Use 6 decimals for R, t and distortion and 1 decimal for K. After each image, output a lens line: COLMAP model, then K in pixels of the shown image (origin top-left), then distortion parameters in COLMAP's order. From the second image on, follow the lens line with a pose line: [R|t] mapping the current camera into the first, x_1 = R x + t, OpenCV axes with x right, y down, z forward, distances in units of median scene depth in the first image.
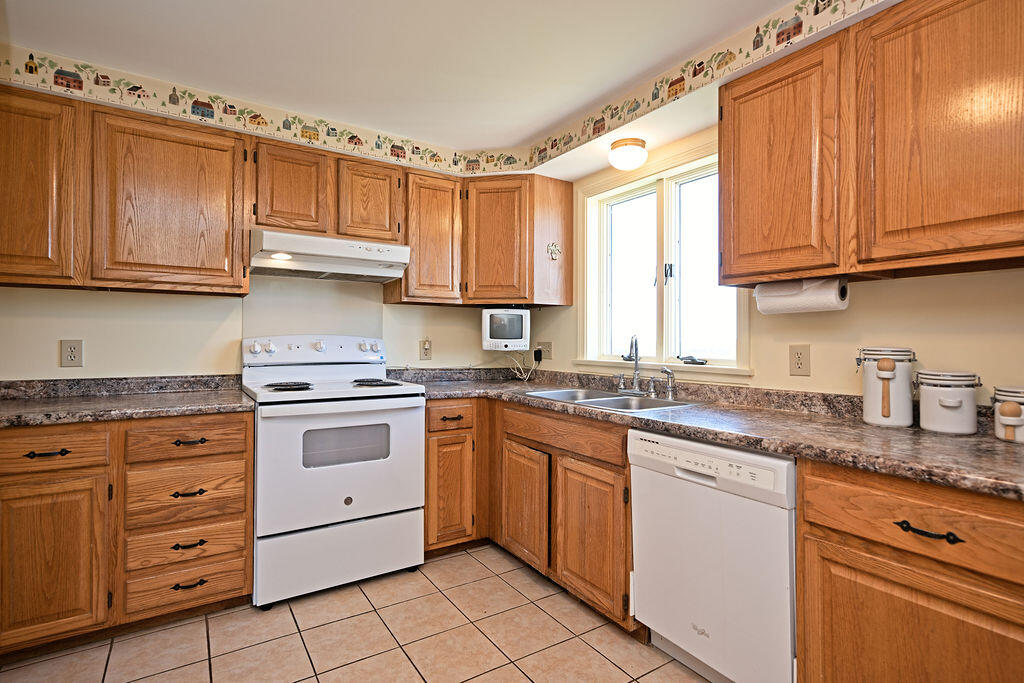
lens RADIAL K [[506.8, 0, 516.0], [0, 506.8, 338.1], [0, 0, 1]] dist [0.000511, 0.000811]
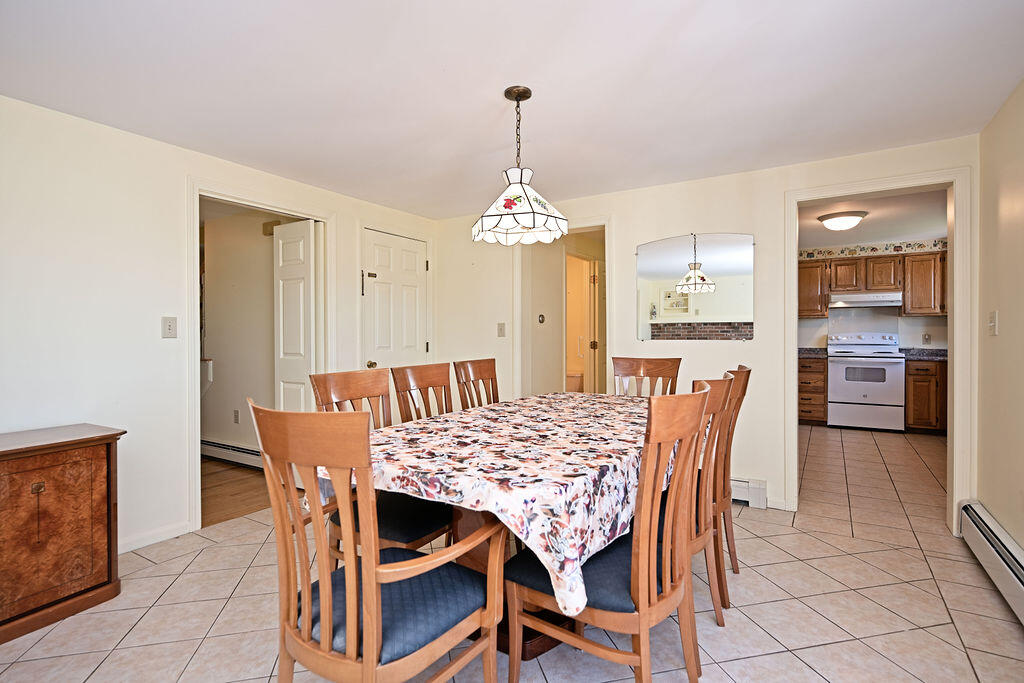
lens RADIAL K [[506.8, 0, 512.7], [0, 506.8, 336.4], [0, 0, 1]] dist [0.000511, 0.000811]
pose [[0.415227, -0.005382, -0.909702, 1.159407], [0.008039, 0.999965, -0.002246, 0.004927], [0.909682, -0.006381, 0.415256, -1.553607]]
